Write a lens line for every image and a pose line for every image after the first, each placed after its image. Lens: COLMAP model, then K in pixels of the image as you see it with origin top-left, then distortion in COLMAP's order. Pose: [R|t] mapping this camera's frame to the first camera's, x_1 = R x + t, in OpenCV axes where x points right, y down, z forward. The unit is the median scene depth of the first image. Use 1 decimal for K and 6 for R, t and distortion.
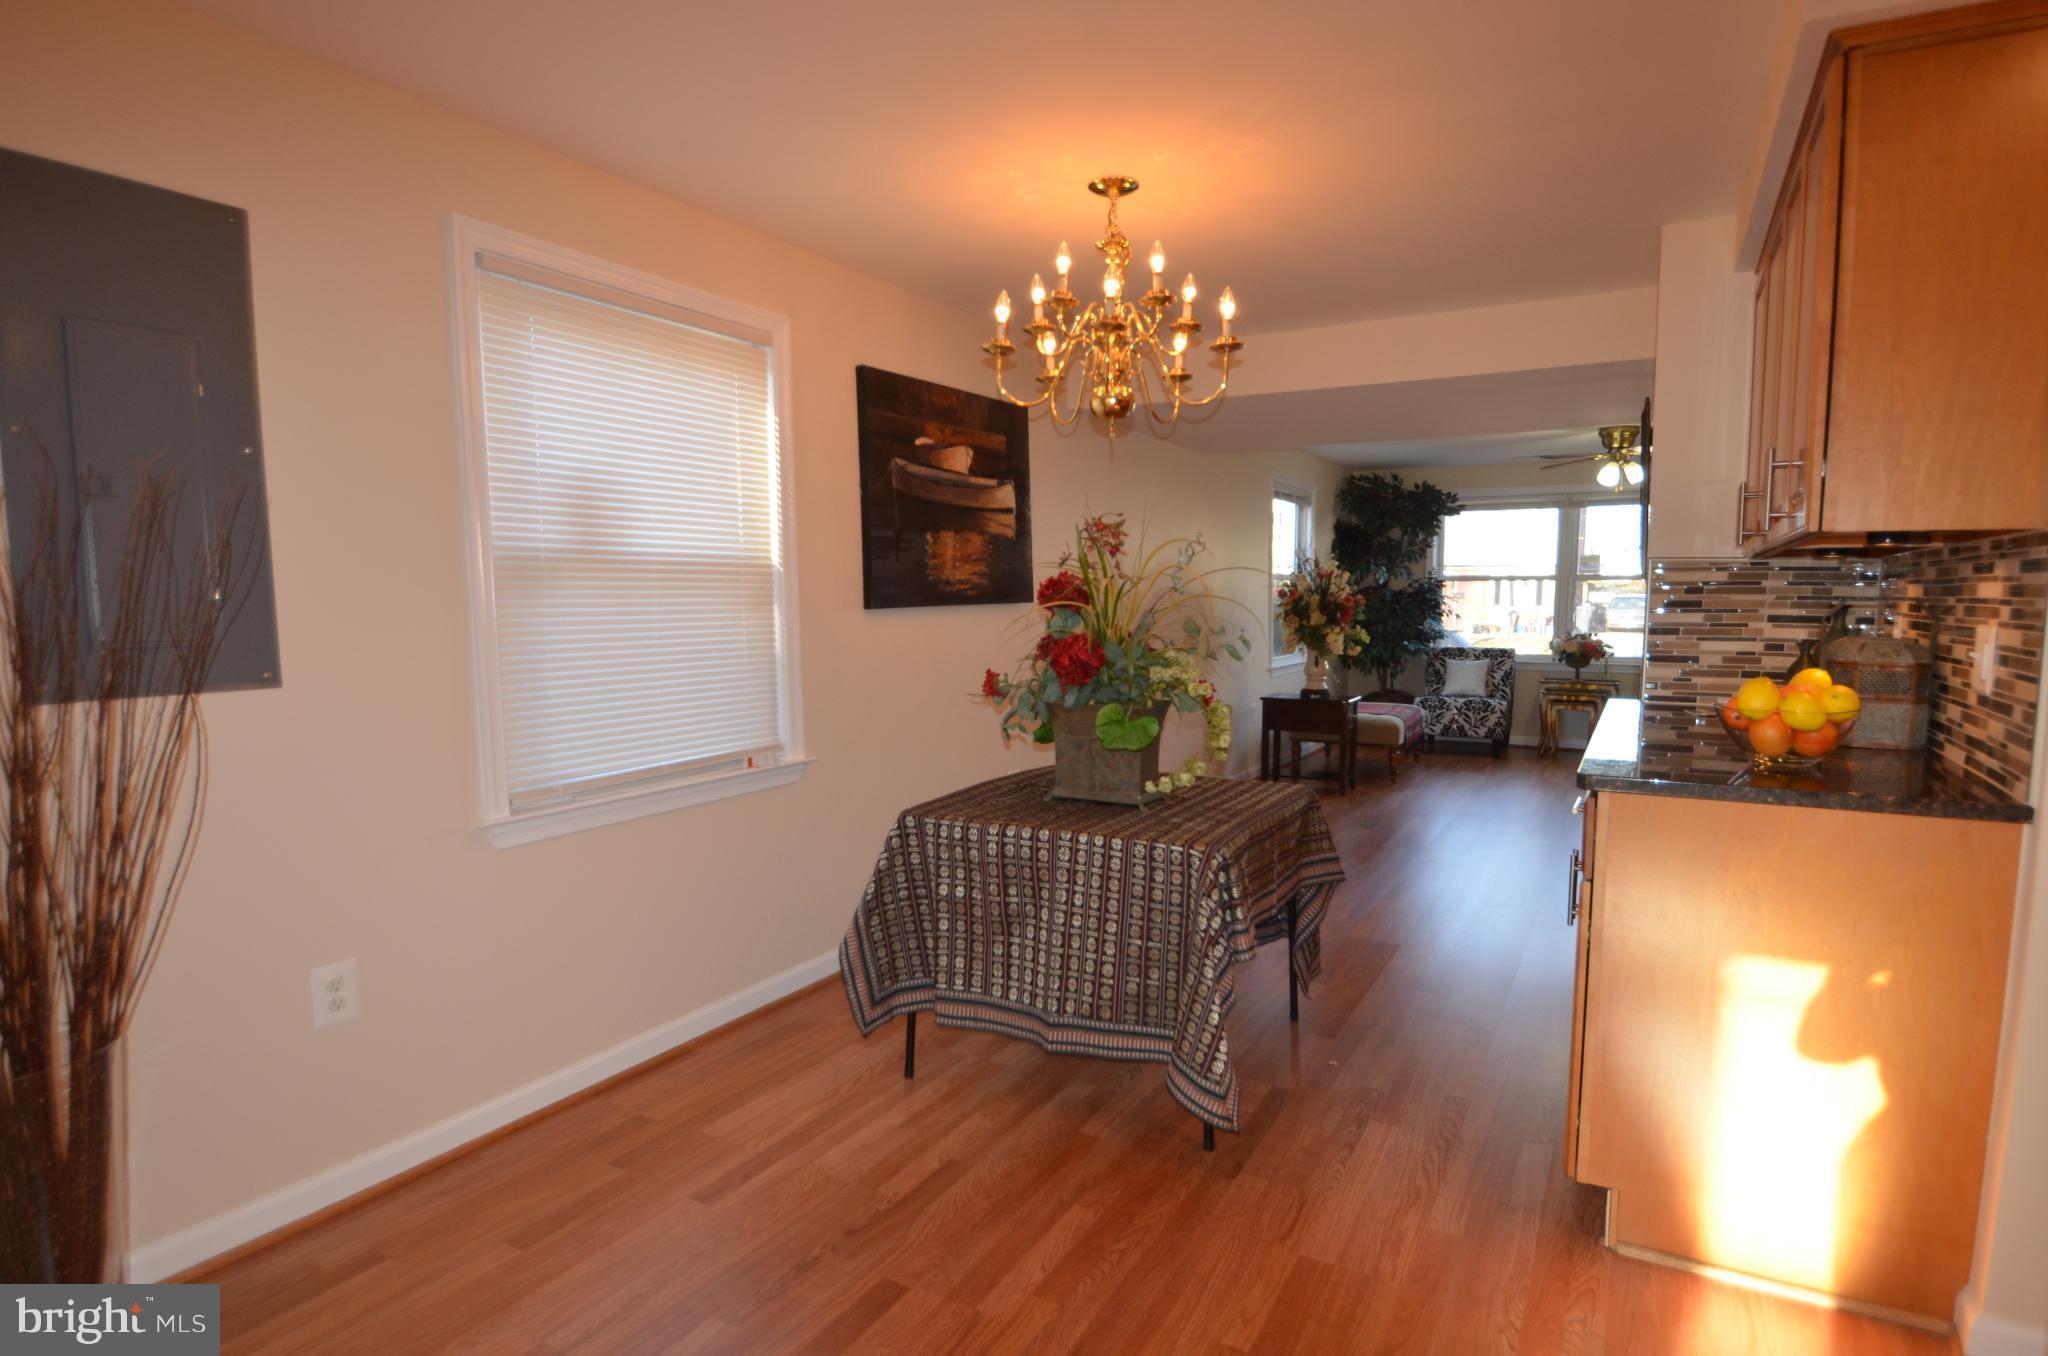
lens RADIAL K [[1075.3, 0, 1005.8], [0, 1075.3, 688.9], [0, 0, 1]] dist [-0.012089, -0.011316]
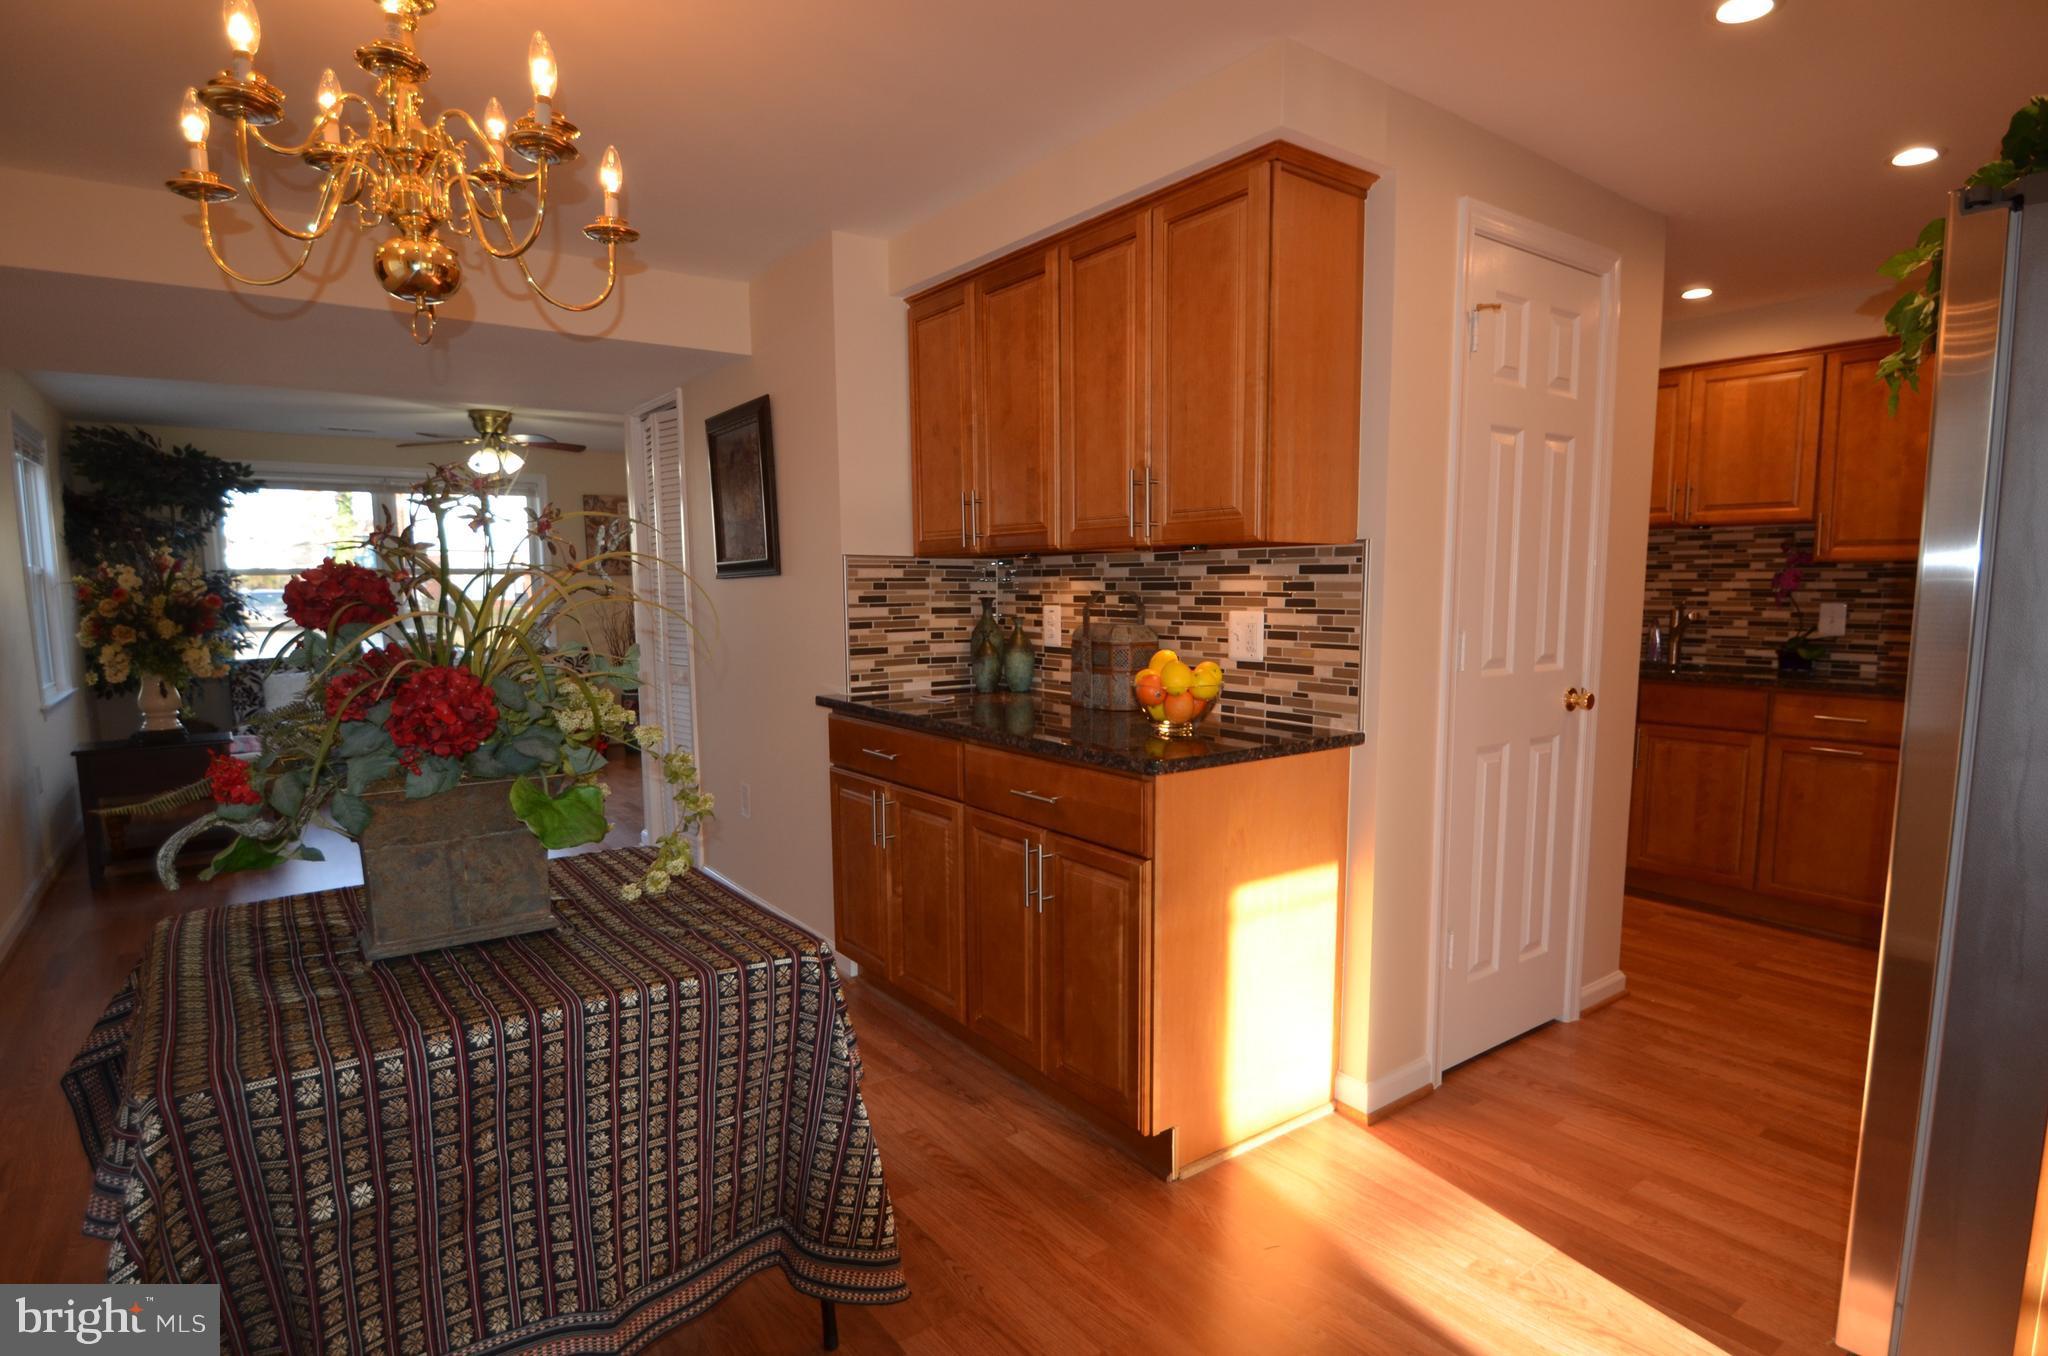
lens RADIAL K [[1075.3, 0, 1125.3], [0, 1075.3, 695.7], [0, 0, 1]] dist [-0.012089, -0.011316]
pose [[0.366416, -0.095572, 0.925530, -0.318879], [0.085103, 0.993984, 0.068949, -0.042358], [-0.926551, 0.053501, 0.372344, 0.437672]]
